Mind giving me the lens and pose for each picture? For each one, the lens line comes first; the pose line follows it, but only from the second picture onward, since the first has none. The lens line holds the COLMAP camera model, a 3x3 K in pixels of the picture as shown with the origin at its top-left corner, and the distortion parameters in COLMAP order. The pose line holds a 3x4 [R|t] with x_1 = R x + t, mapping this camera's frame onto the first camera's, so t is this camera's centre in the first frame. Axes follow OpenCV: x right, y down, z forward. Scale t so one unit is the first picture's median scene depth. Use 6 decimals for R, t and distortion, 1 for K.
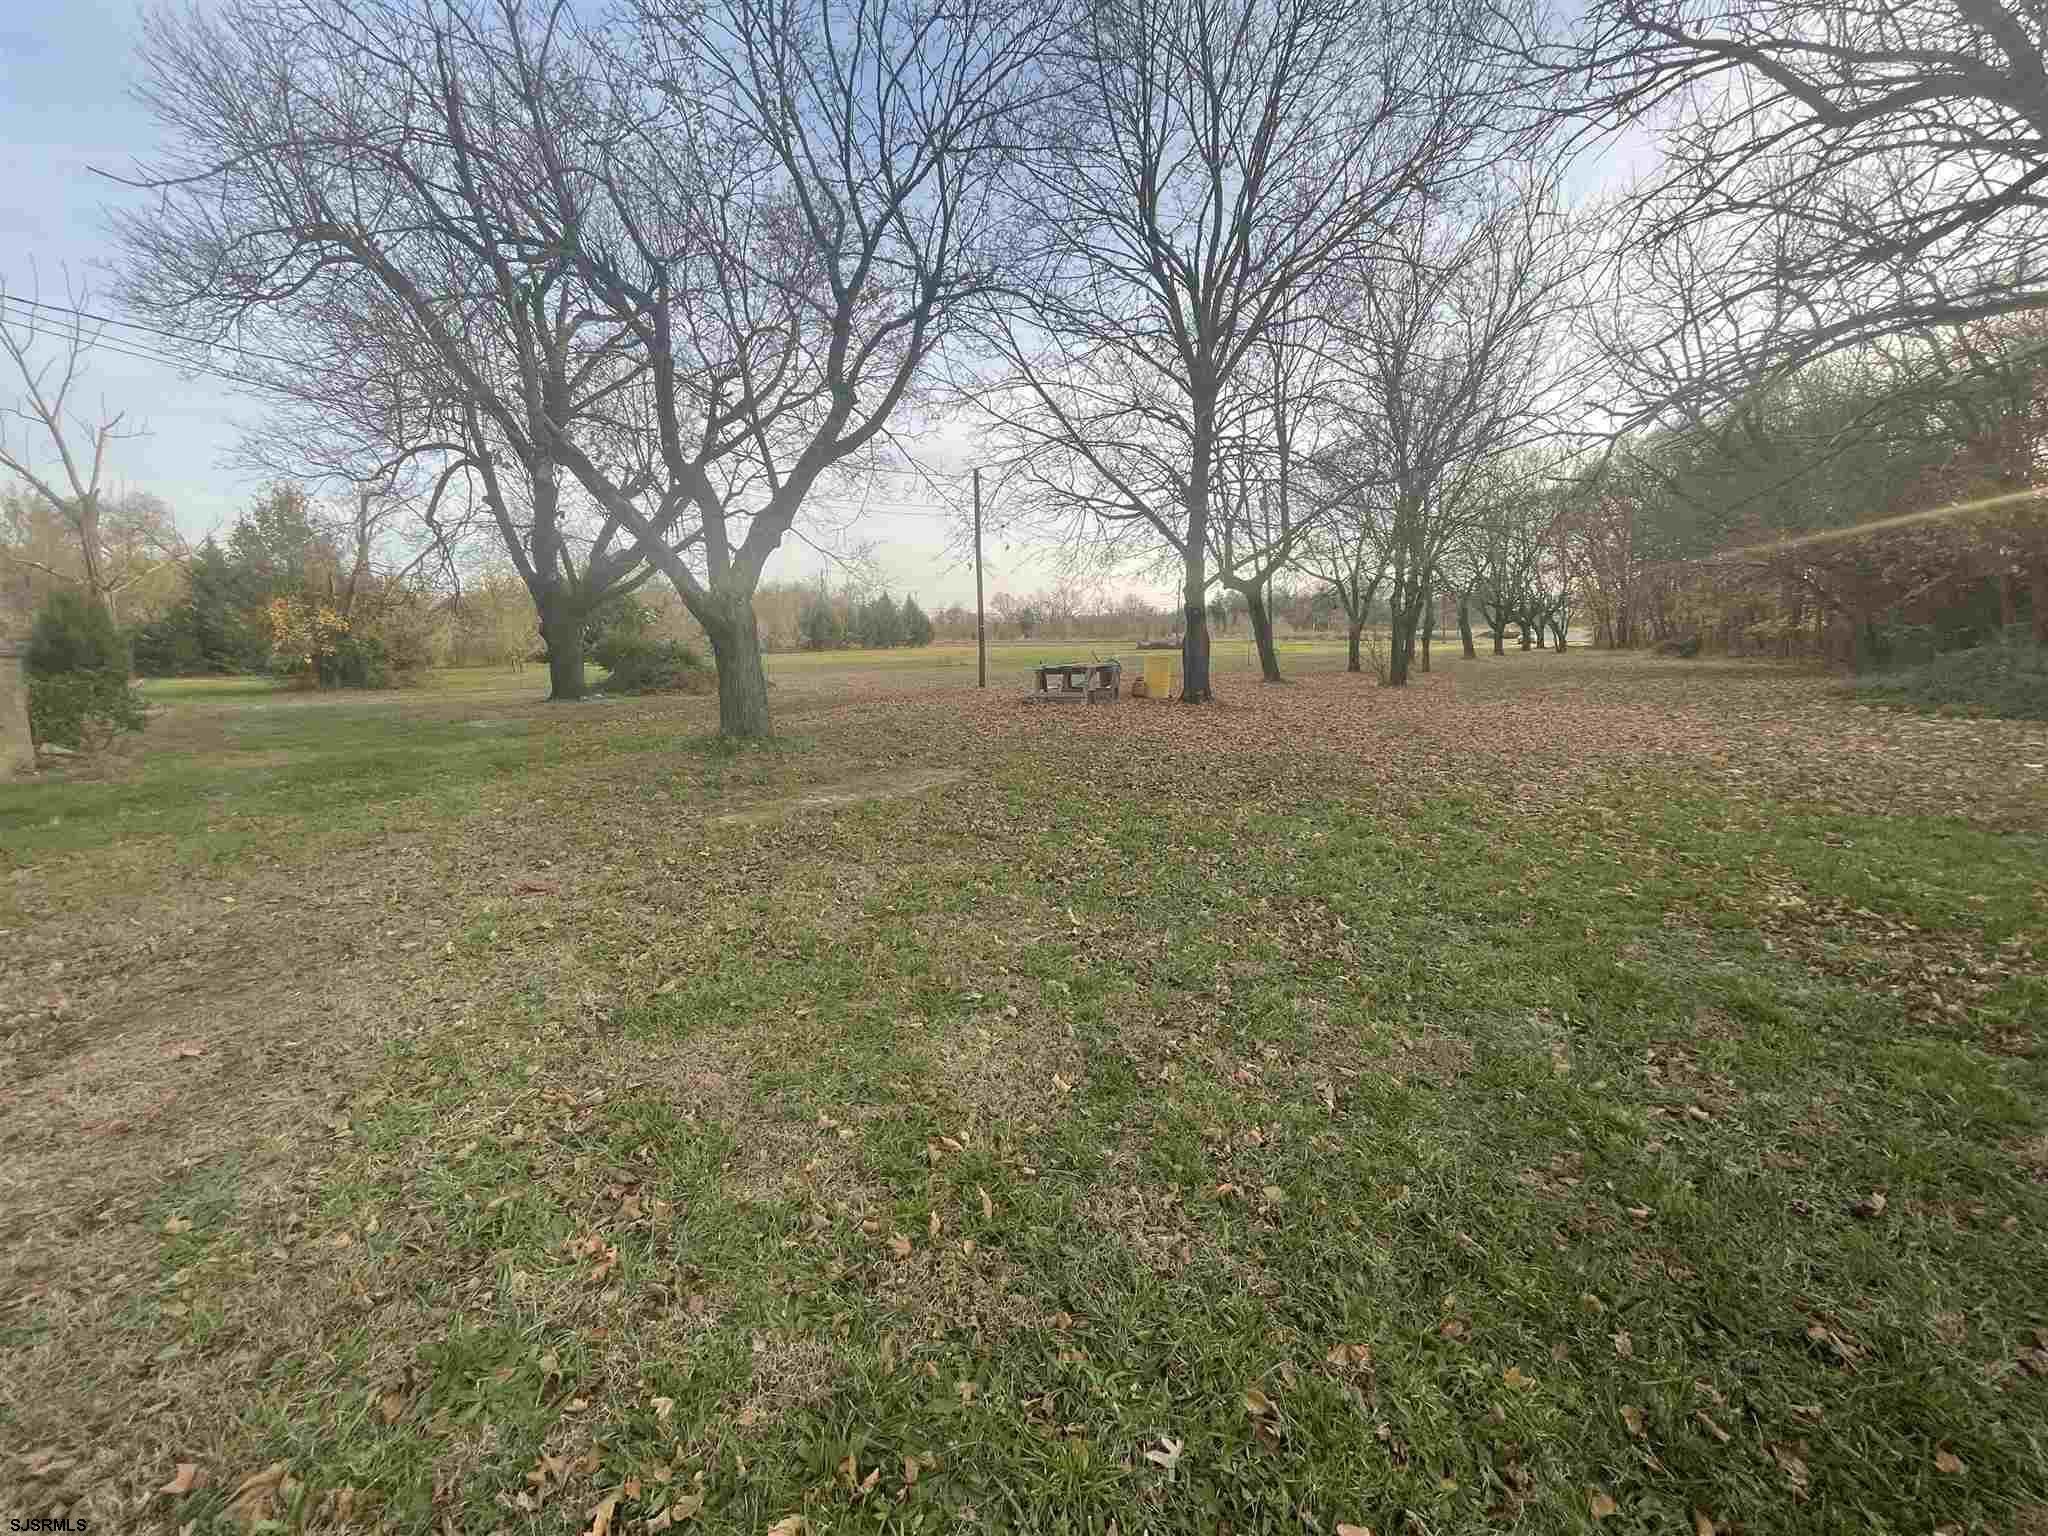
lens RADIAL K [[825.5, 0, 1024.2], [0, 825.5, 774.5], [0, 0, 1]] dist [-0.001826, -0.000219]
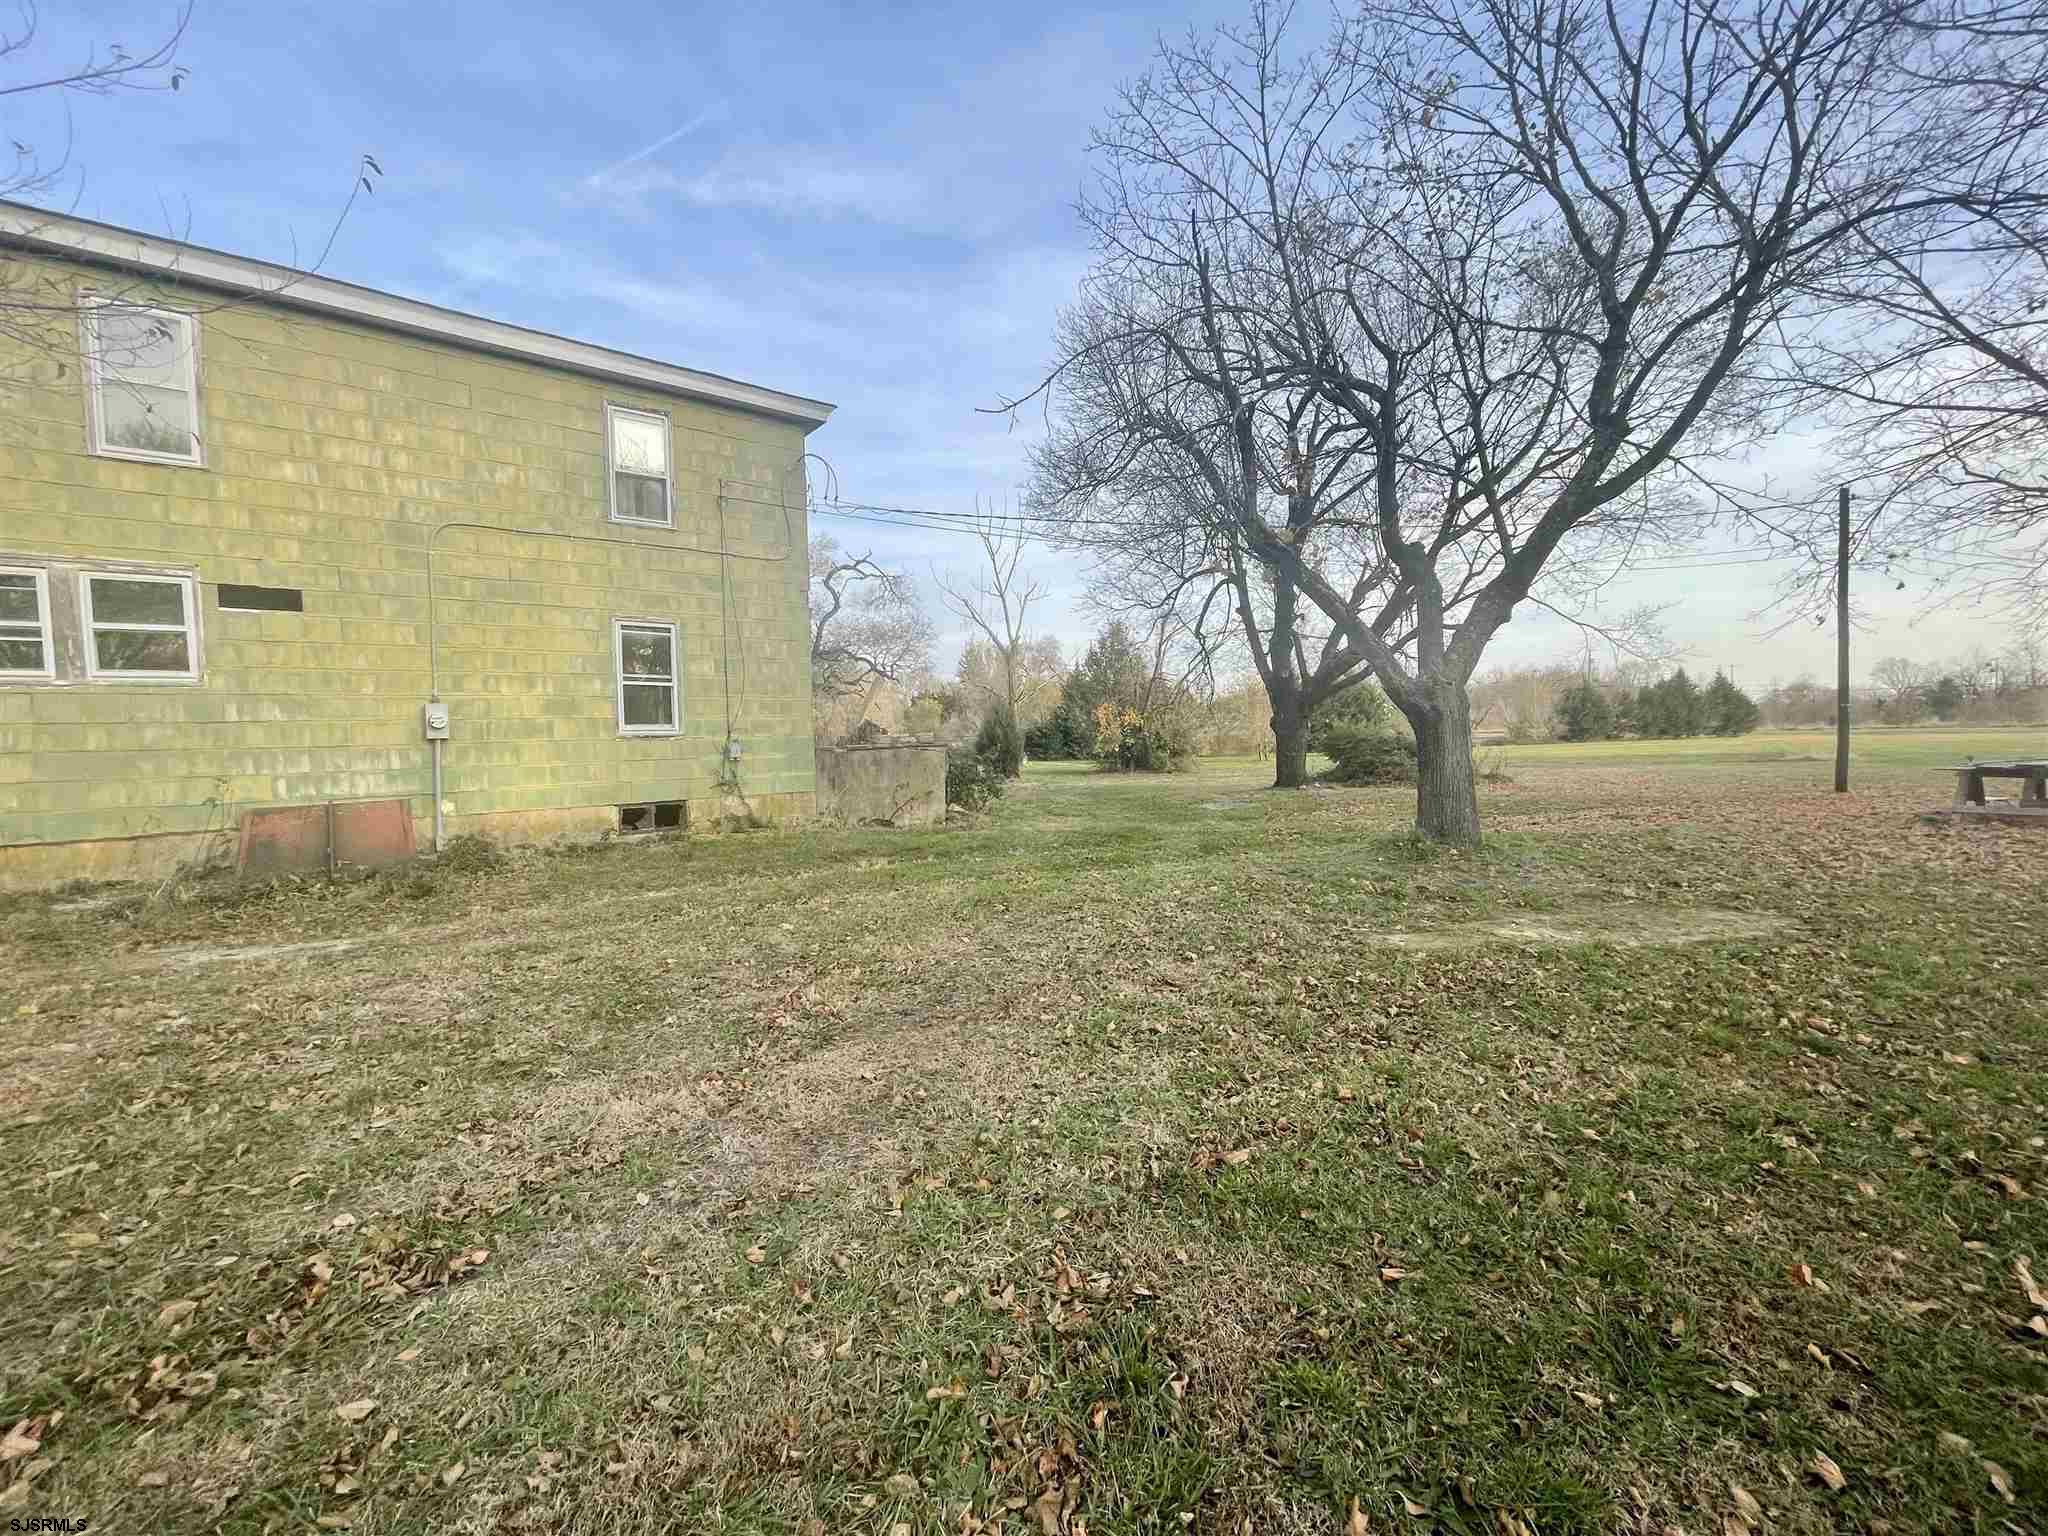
lens RADIAL K [[825.5, 0, 1024.2], [0, 825.5, 774.5], [0, 0, 1]] dist [-0.001826, -0.000219]
pose [[0.669859, 0.027638, -0.741974, 0.003596], [-0.108167, 0.992278, -0.060692, -0.009315], [0.734567, 0.120912, 0.667676, 0.061356]]
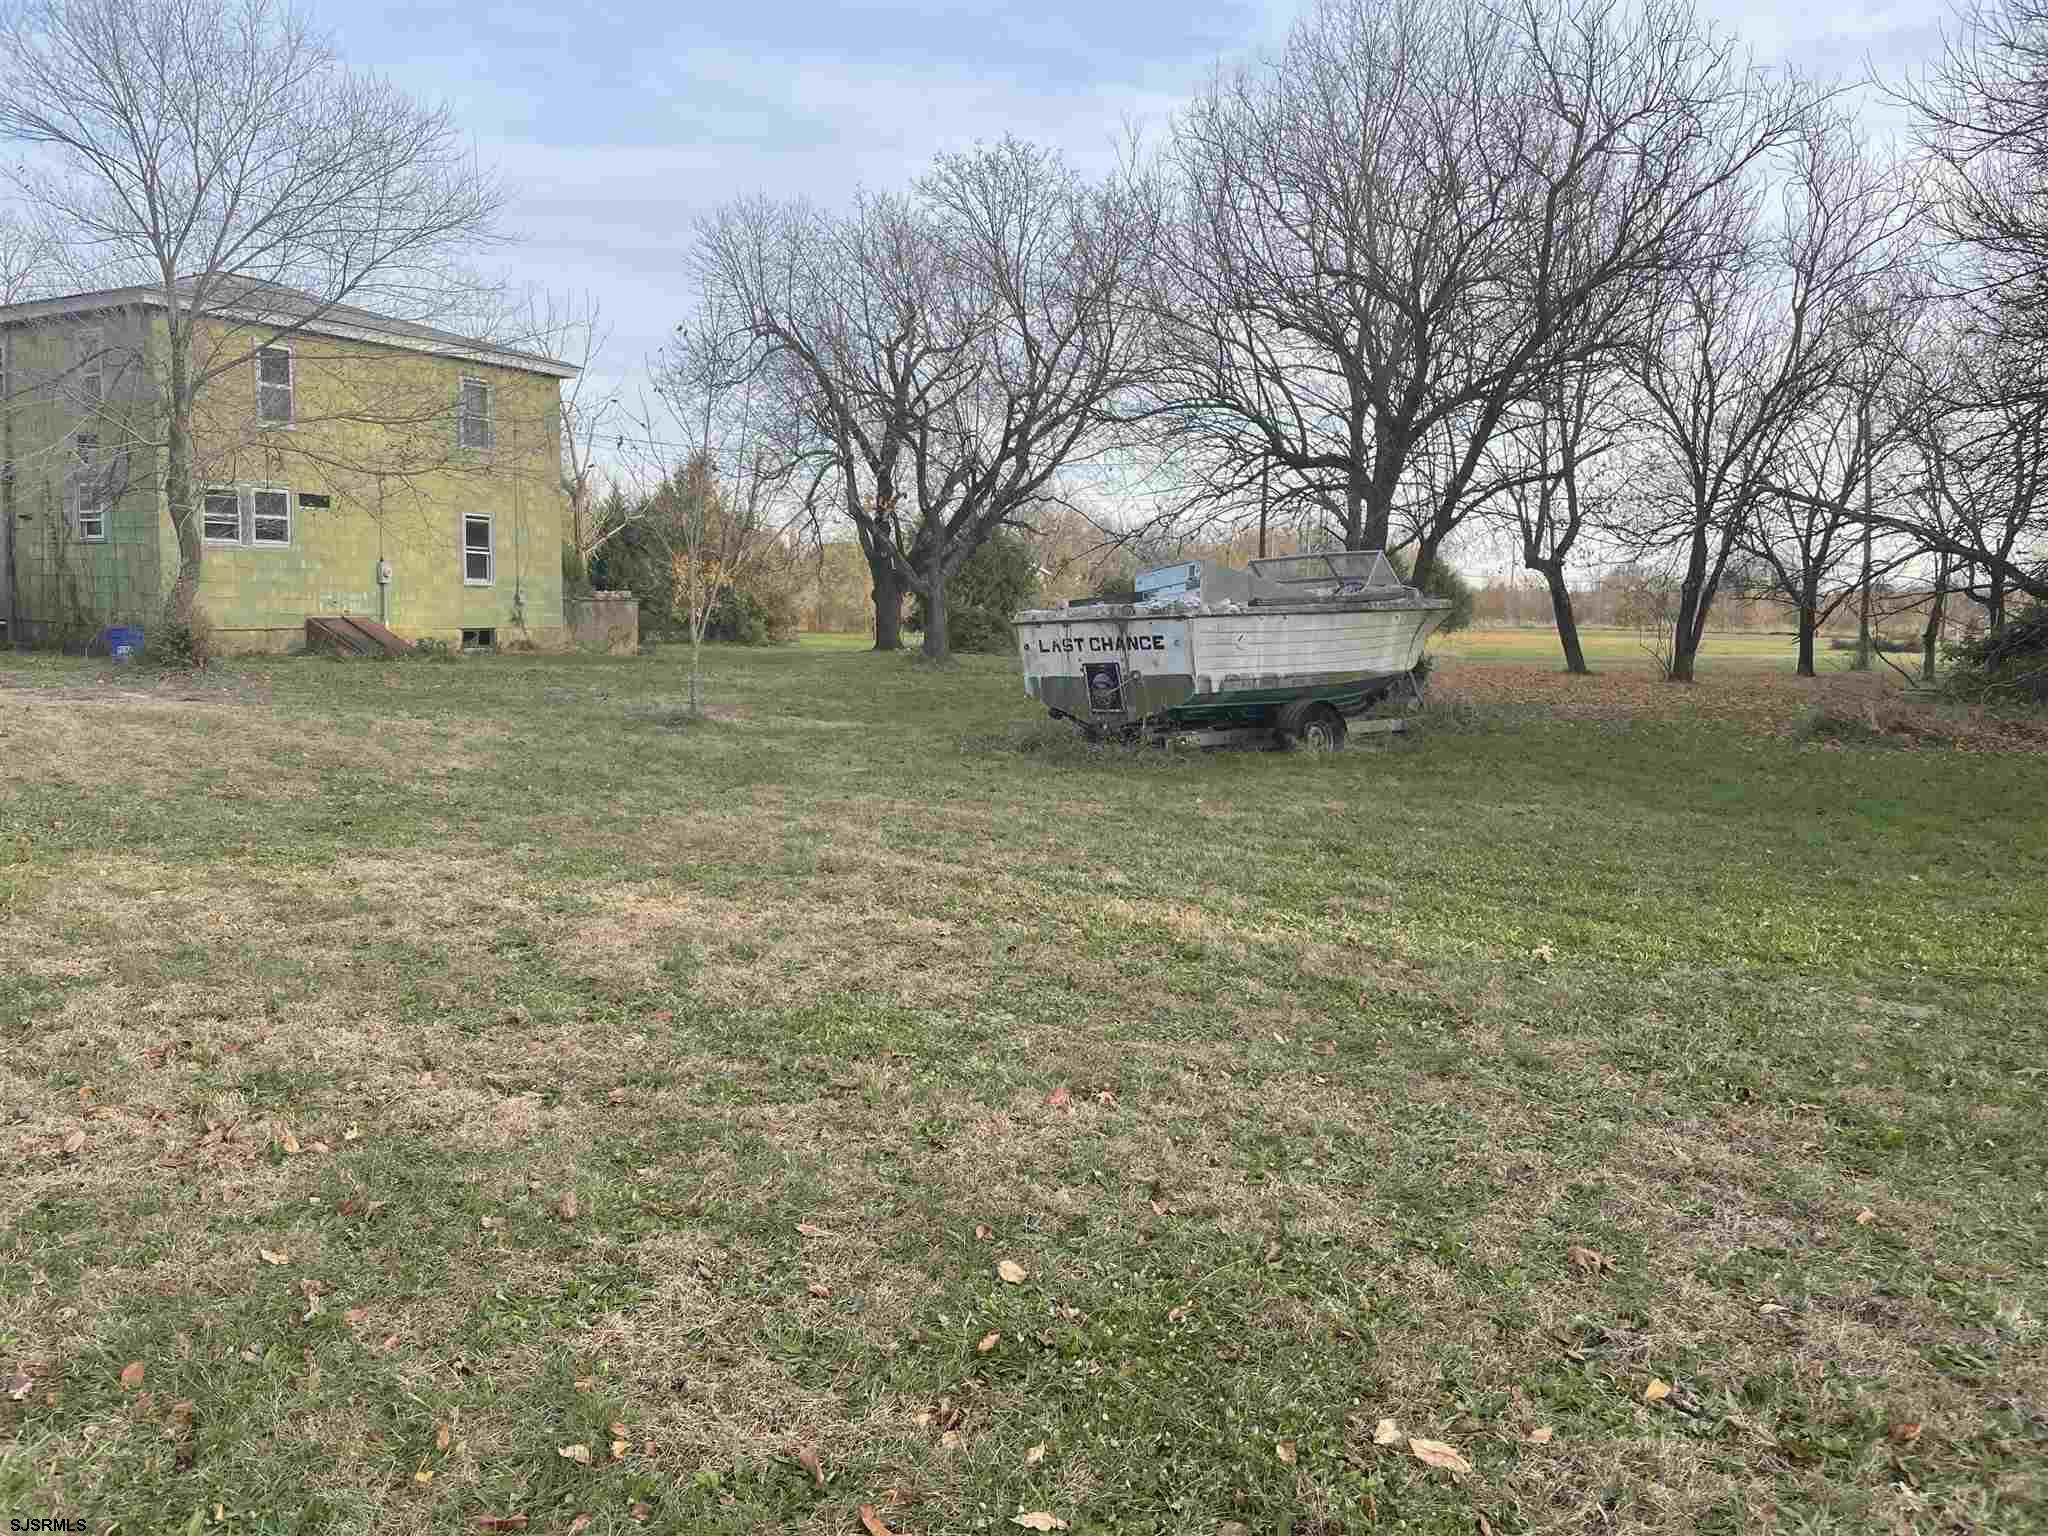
lens RADIAL K [[1587.8, 0, 994.3], [0, 1587.8, 776.2], [0, 0, 1]] dist [0.065757, -0.117092]
pose [[0.879490, 0.083040, -0.468618, 0.971325], [-0.112933, 0.992950, -0.035997, 0.217784], [0.462325, 0.084581, 0.882667, -1.352828]]
